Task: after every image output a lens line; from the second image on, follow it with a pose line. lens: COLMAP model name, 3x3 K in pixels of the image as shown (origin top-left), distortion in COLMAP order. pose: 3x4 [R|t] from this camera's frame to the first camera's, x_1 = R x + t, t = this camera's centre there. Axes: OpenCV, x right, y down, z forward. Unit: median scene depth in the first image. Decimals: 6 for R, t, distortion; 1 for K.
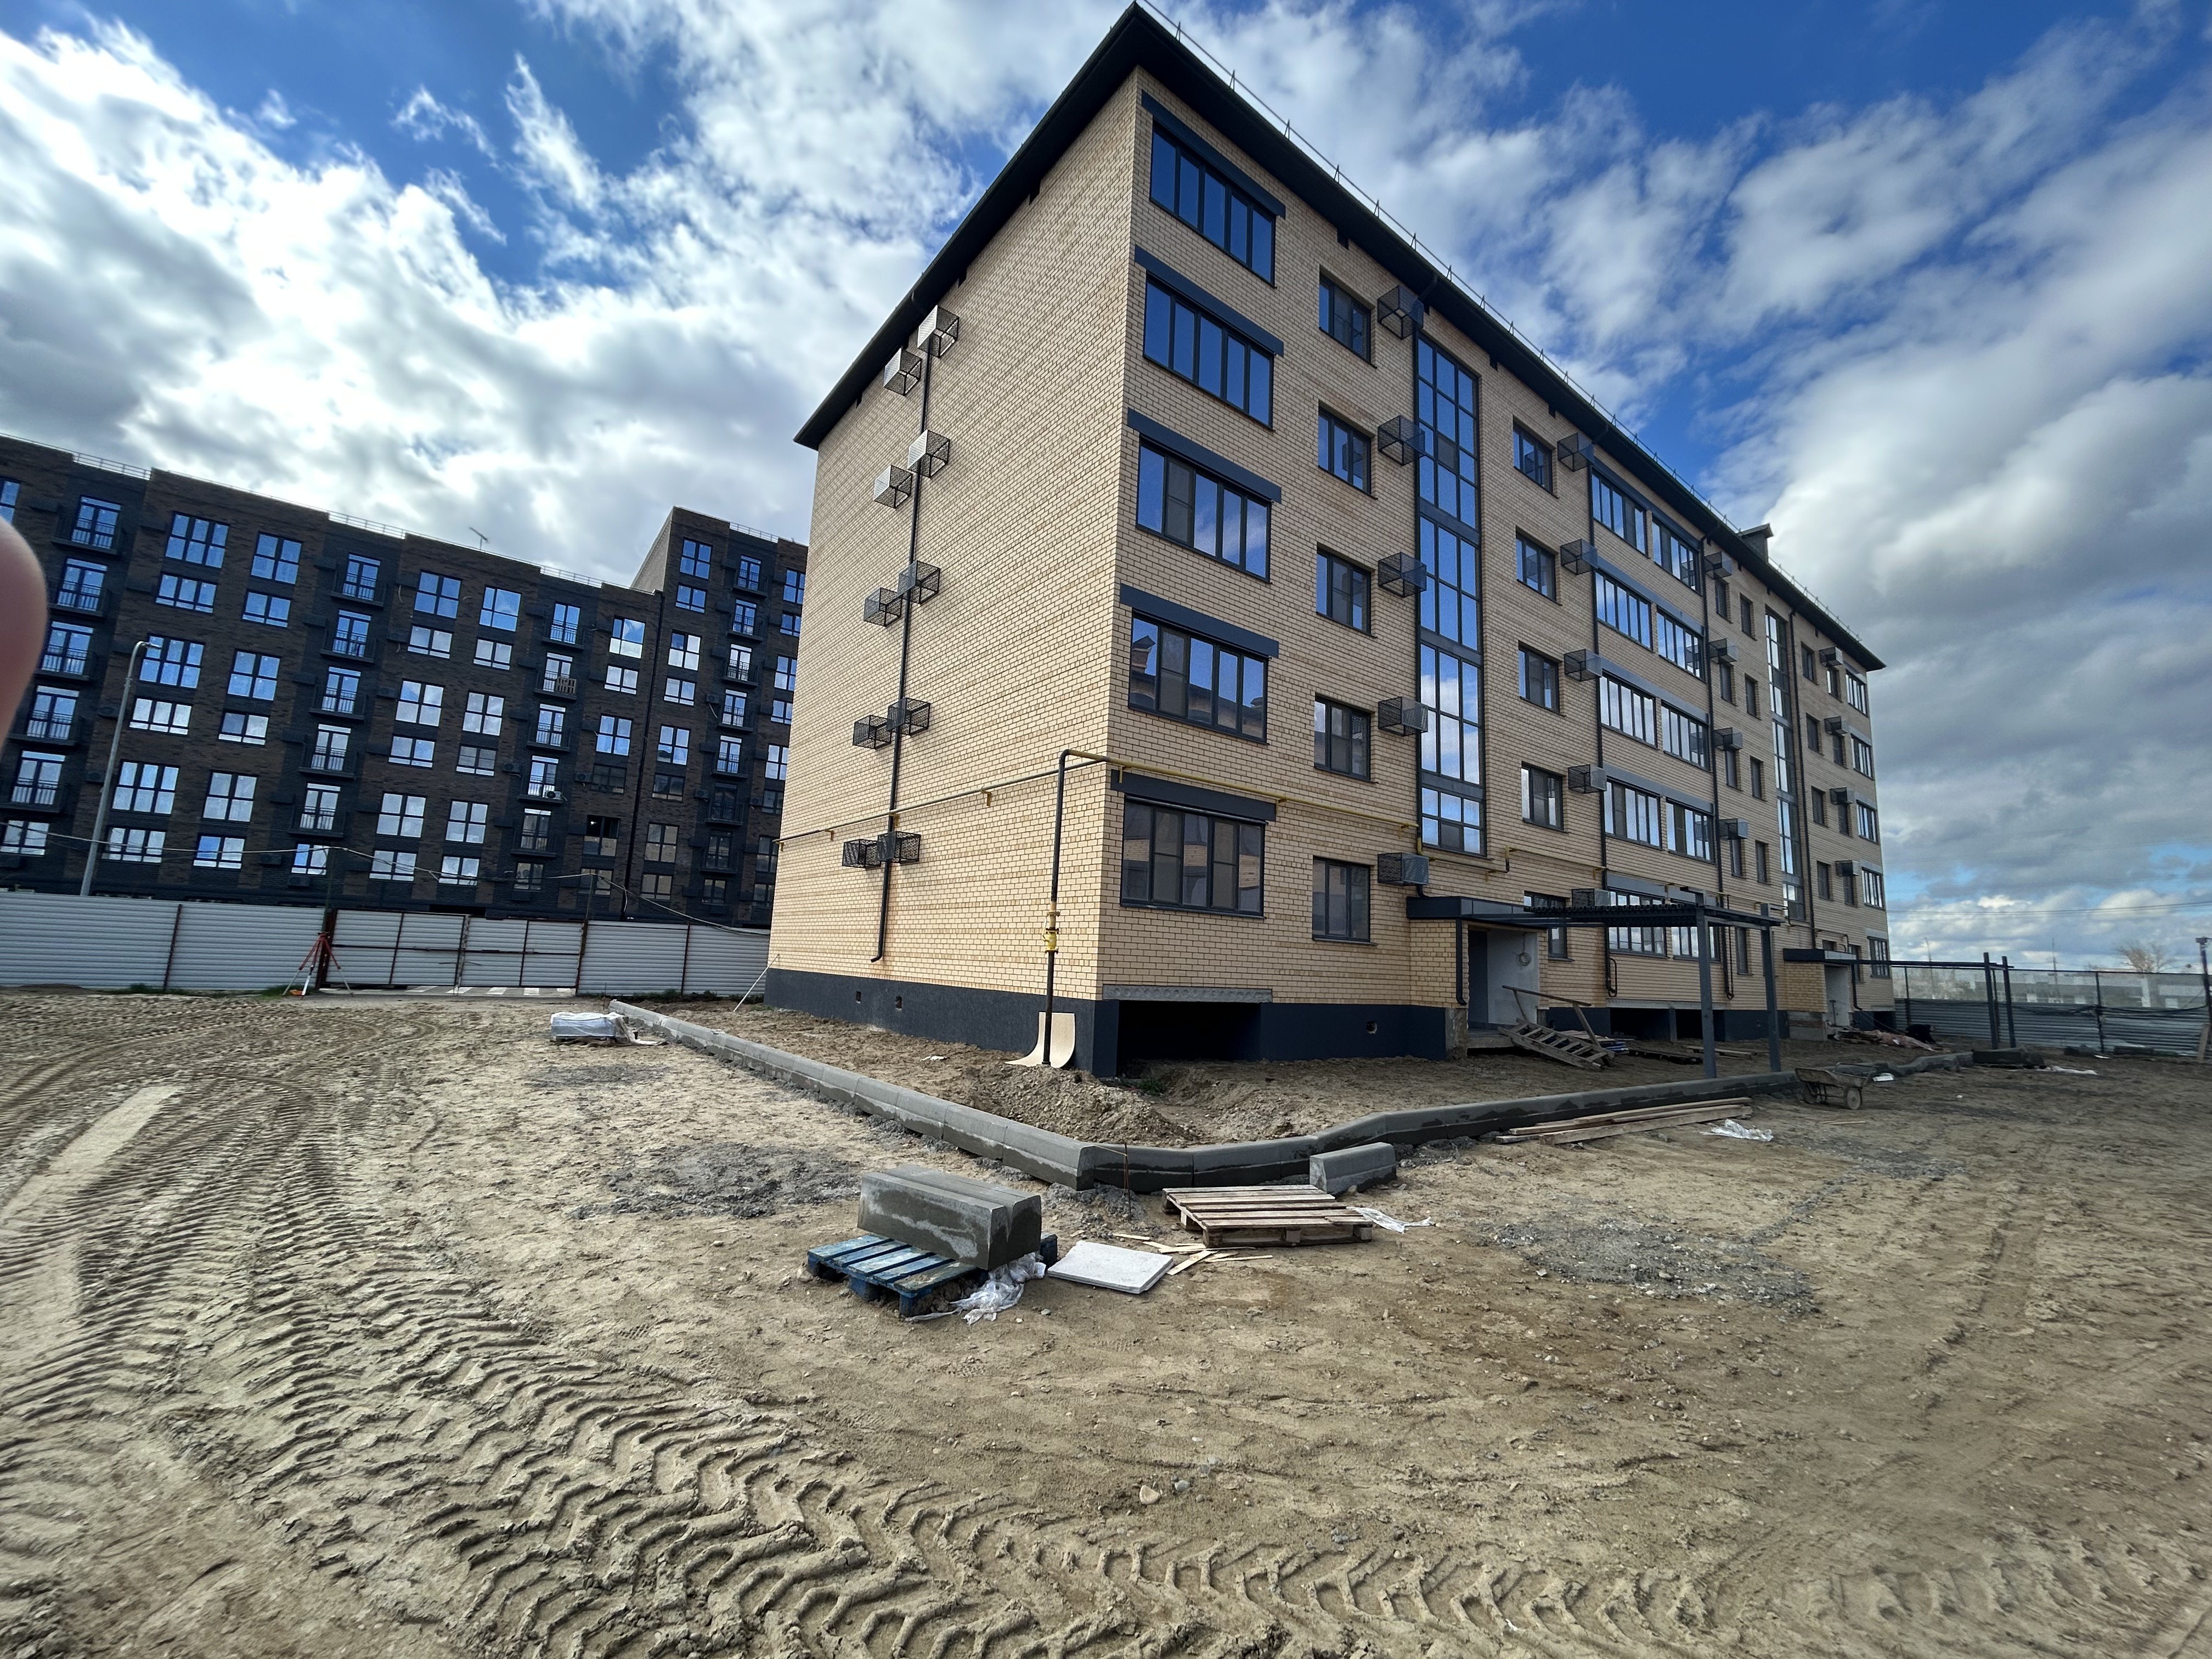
lens RADIAL K [[889.1, 0, 1105.5], [0, 889.1, 829.0], [0, 0, 1]] dist [-0.002087, -0.000089]
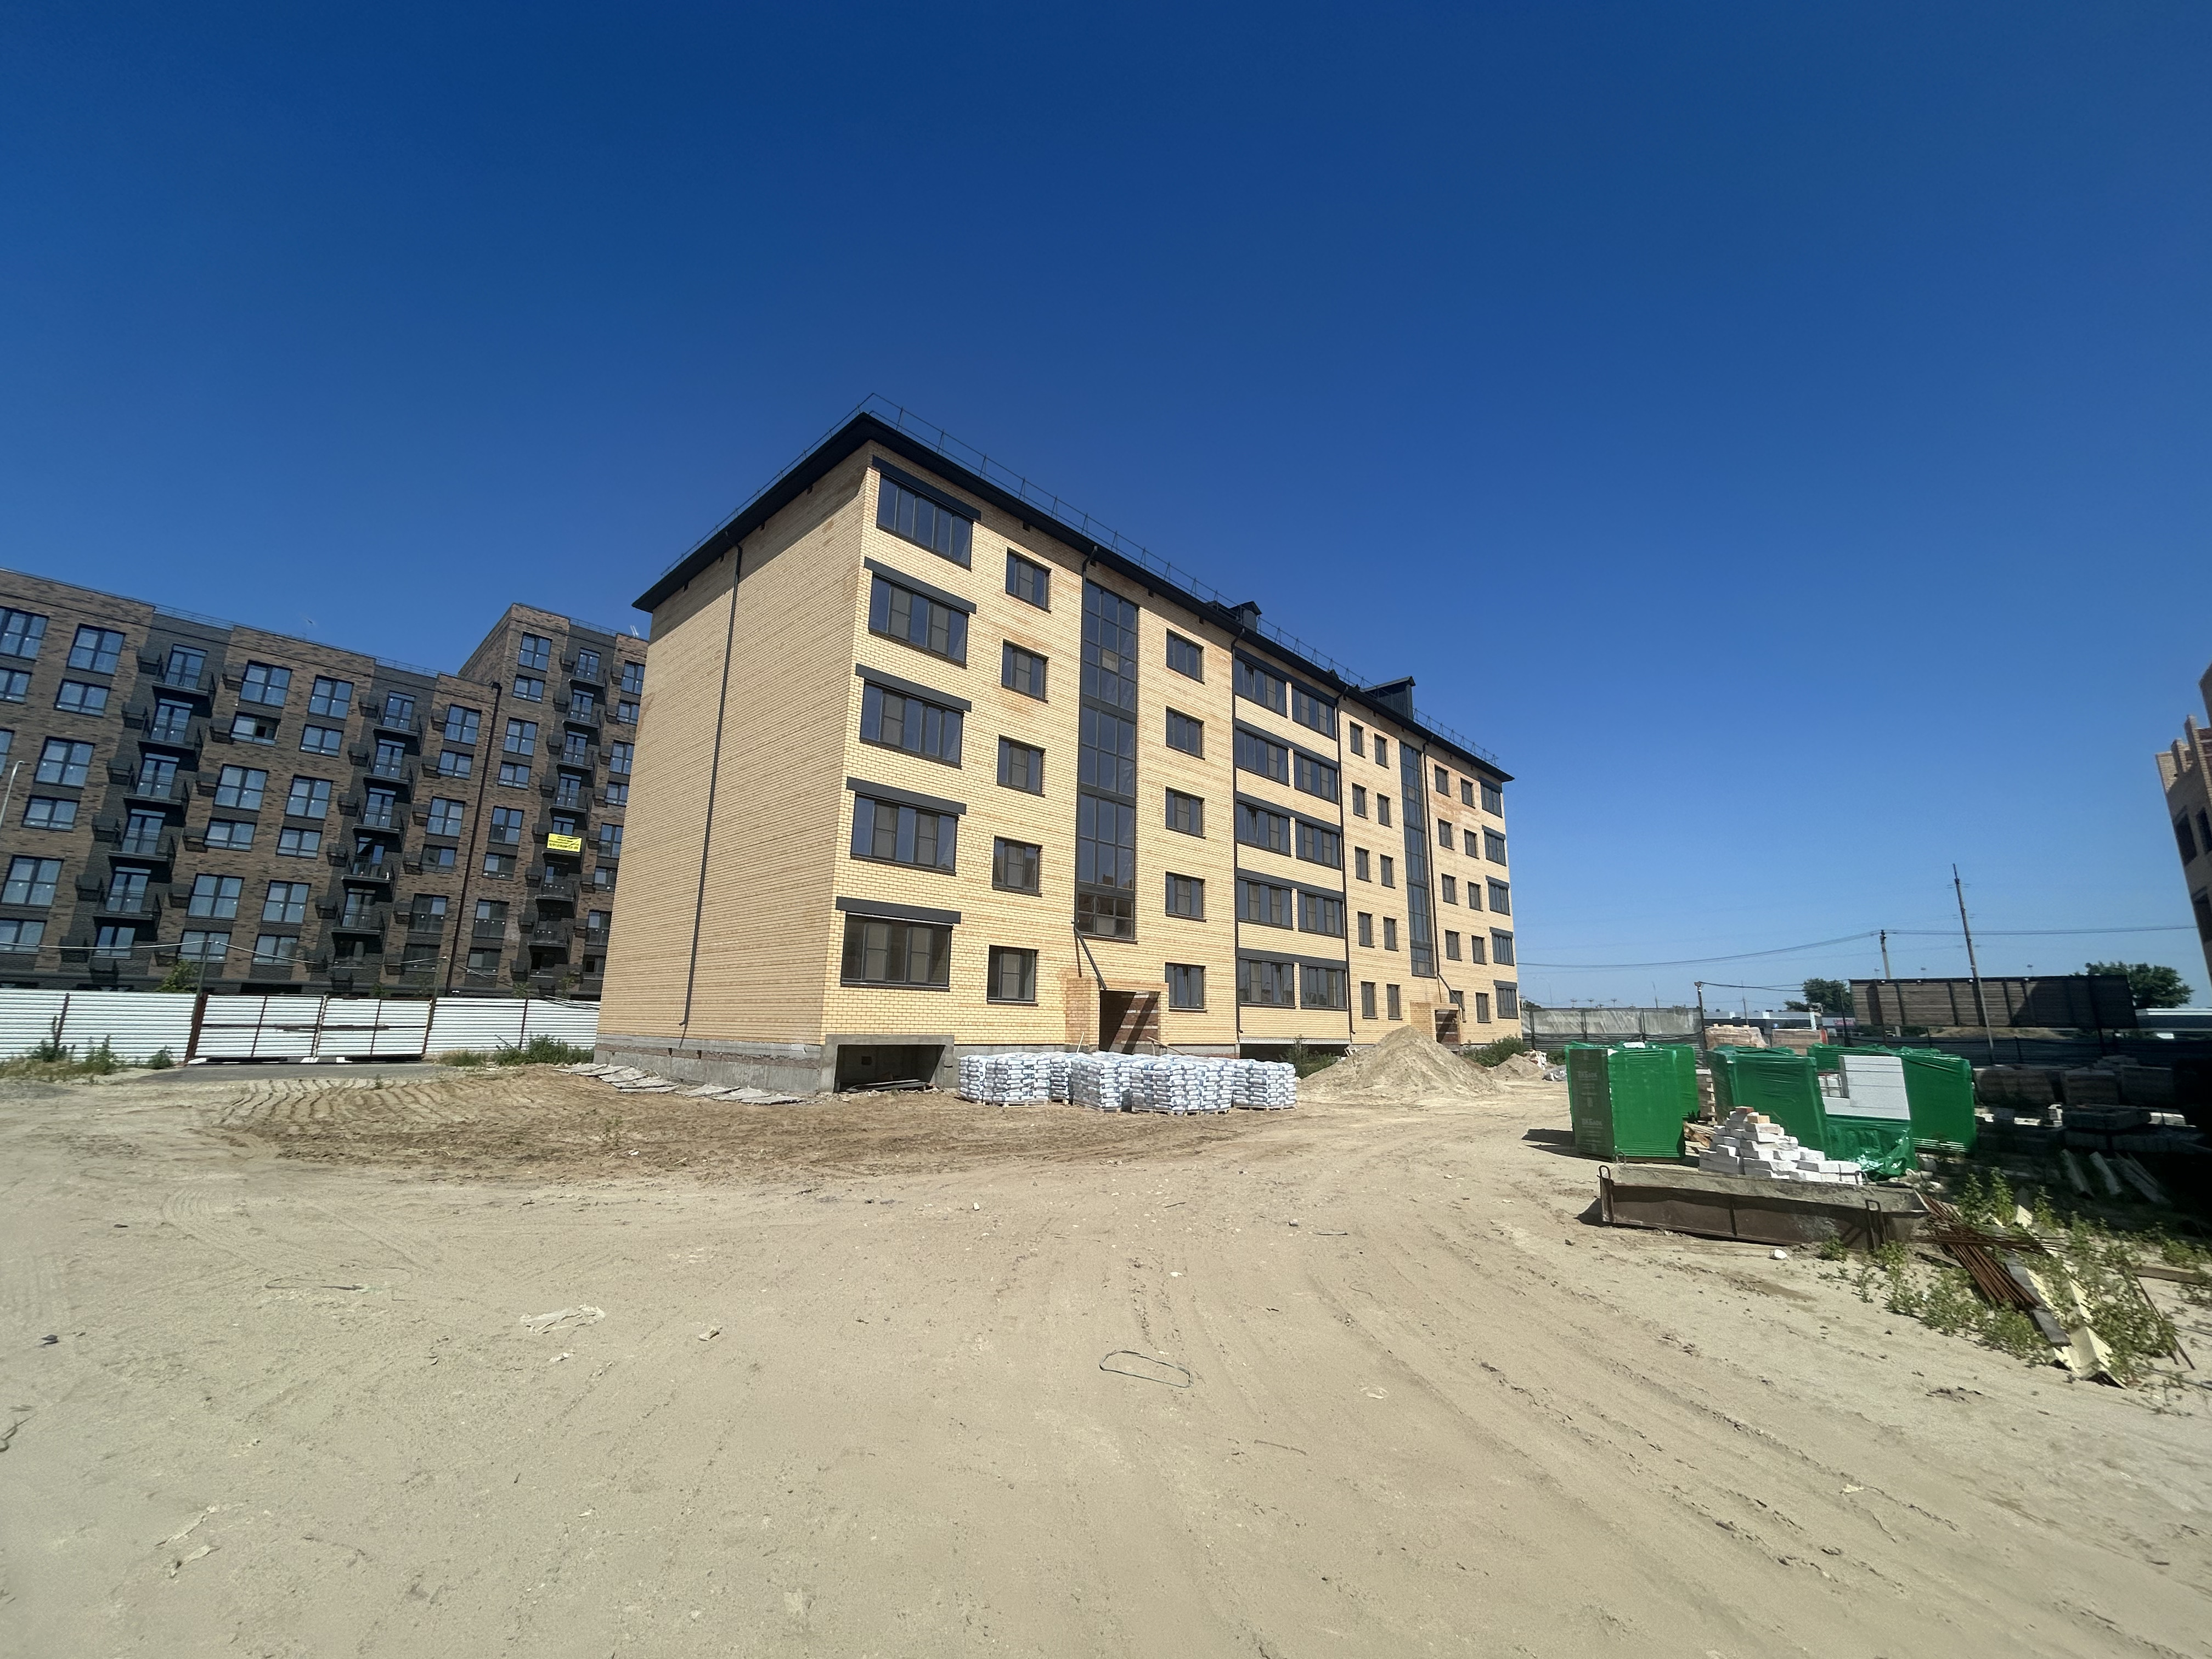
lens RADIAL K [[889.1, 0, 1104.5], [0, 889.1, 829.3], [0, 0, 1]] dist [-0.002087, -0.000089]
pose [[0.988095, 0.005154, 0.153758, 0.138818], [0.004571, 0.998014, -0.062823, -0.050734], [-0.153777, 0.062778, 0.986109, -0.376922]]
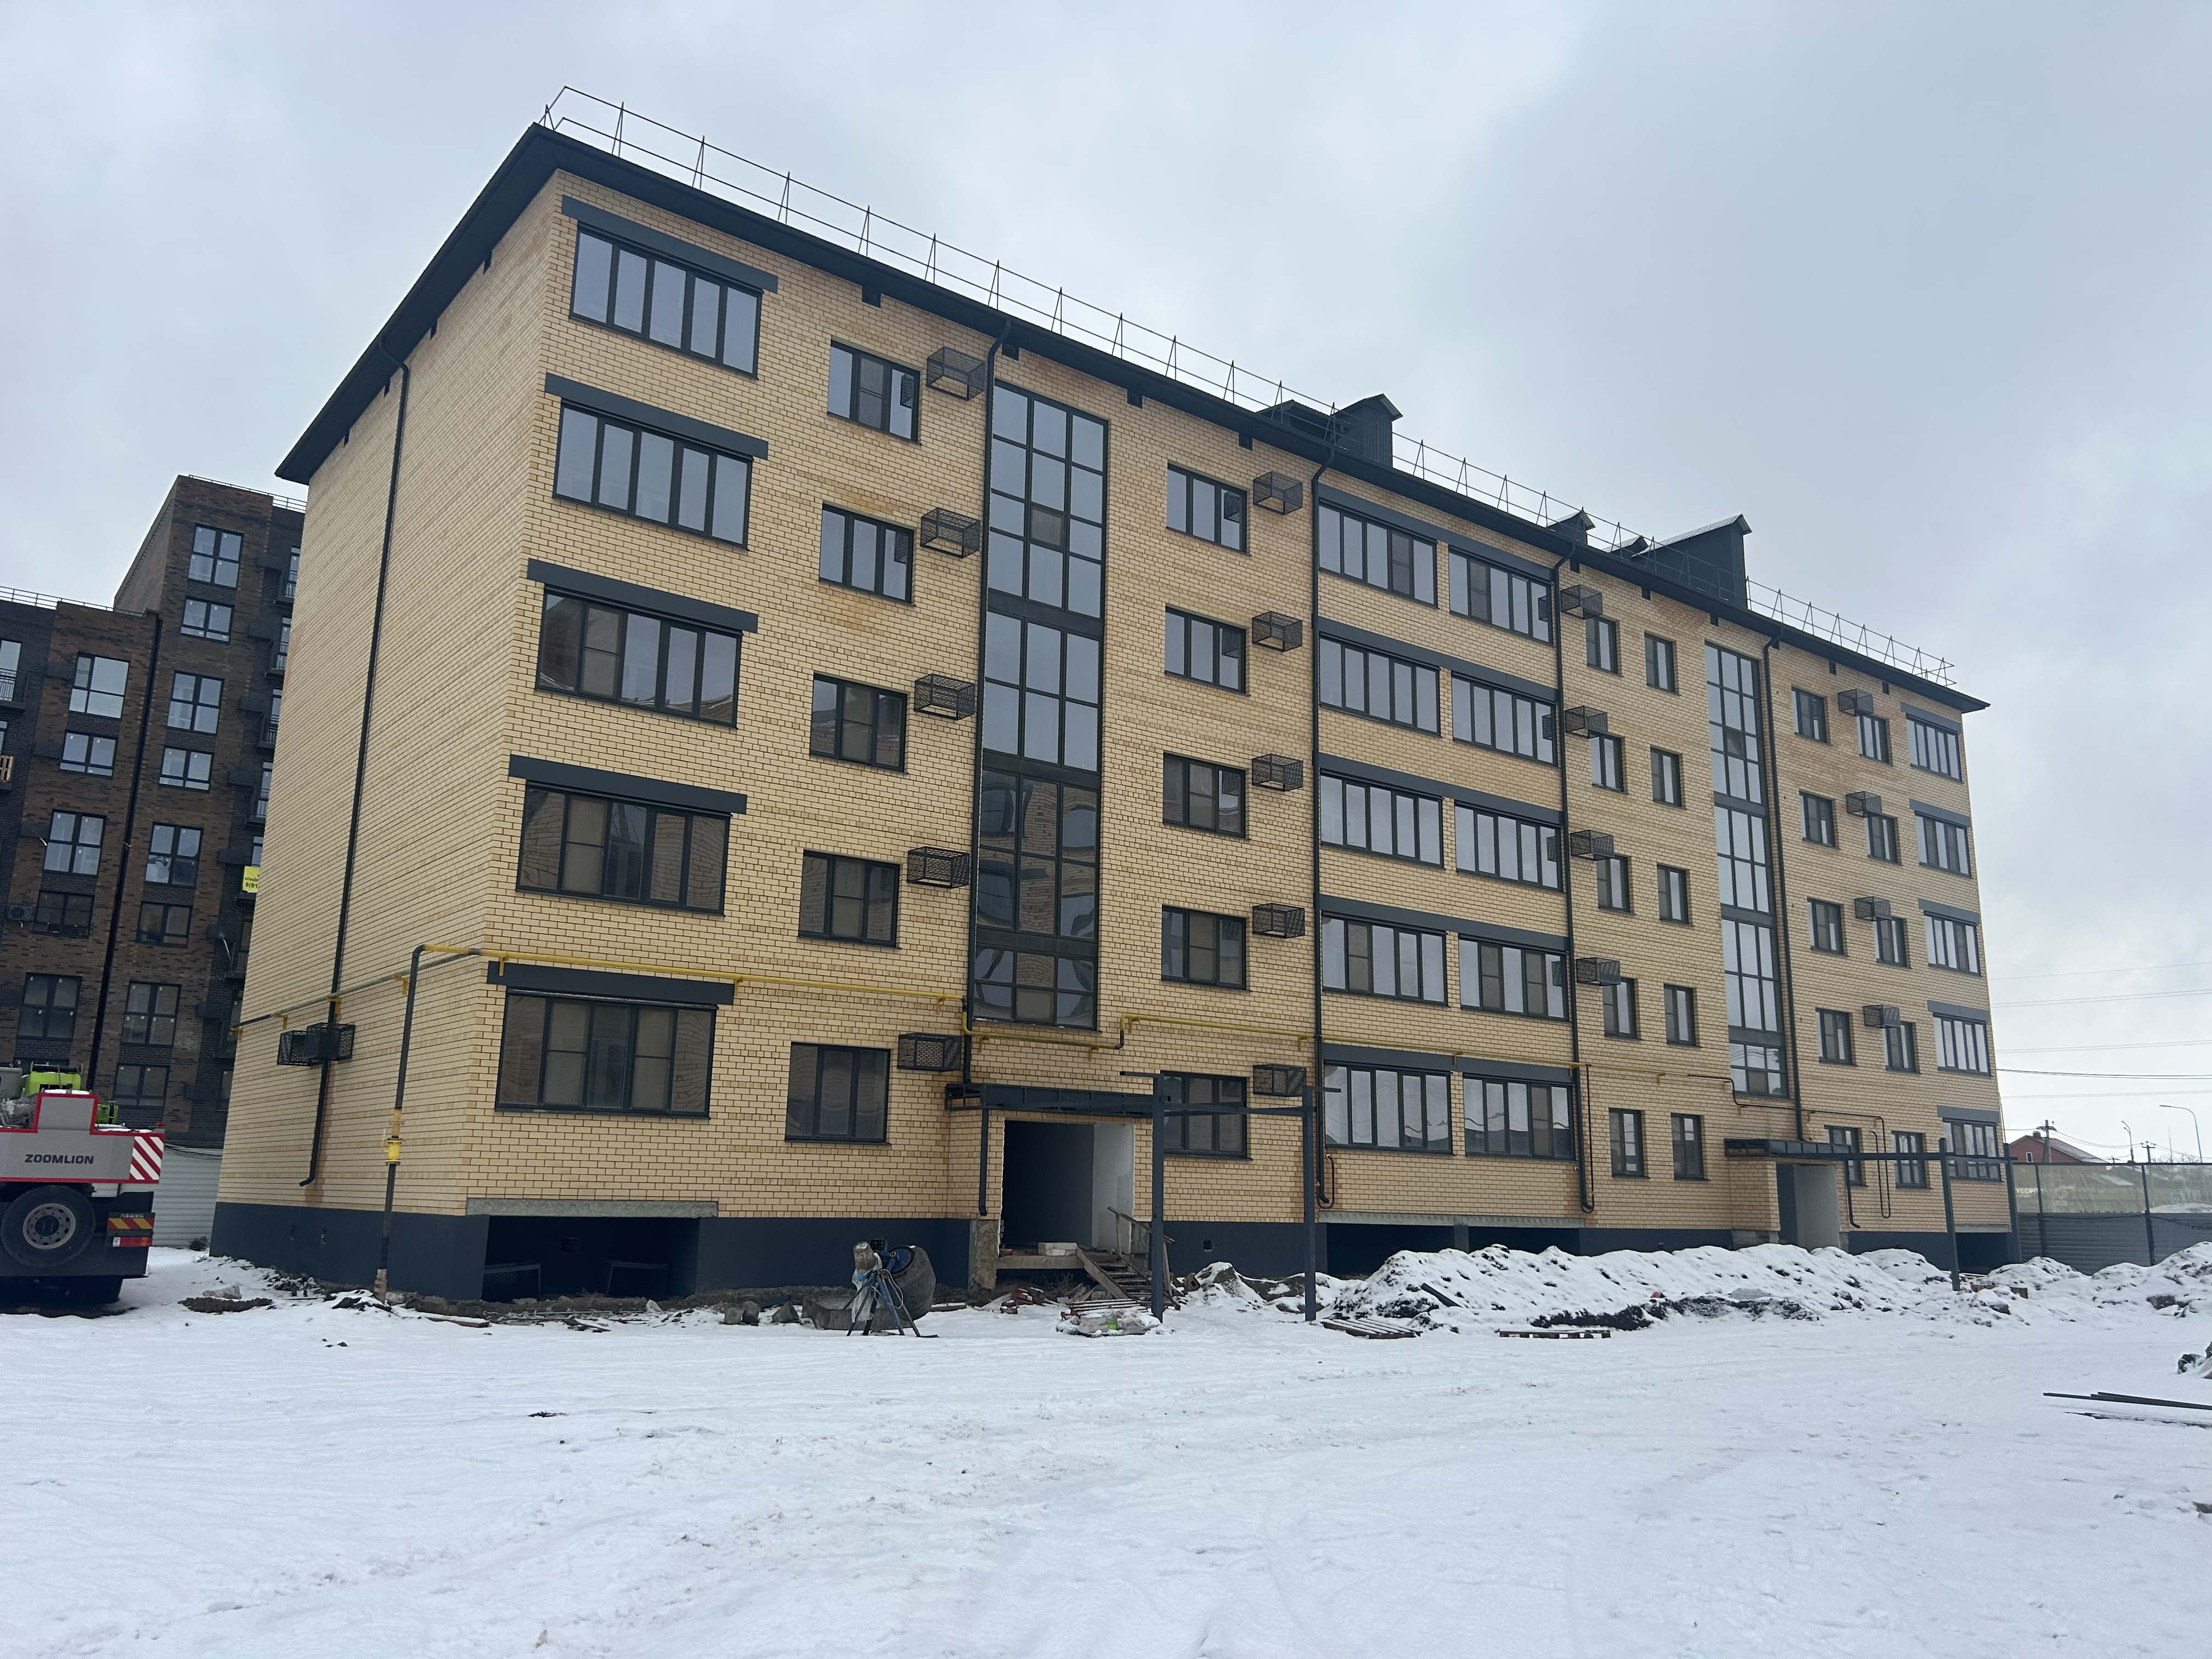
lens RADIAL K [[1660.6, 0, 1093.5], [0, 1660.6, 823.8], [0, 0, 1]] dist [0.064241, -0.070928]
pose [[0.999679, -0.024453, 0.006658, 0.370610], [0.024859, 0.997240, -0.069961, -0.043003], [-0.004929, 0.070104, 0.997528, -0.439670]]
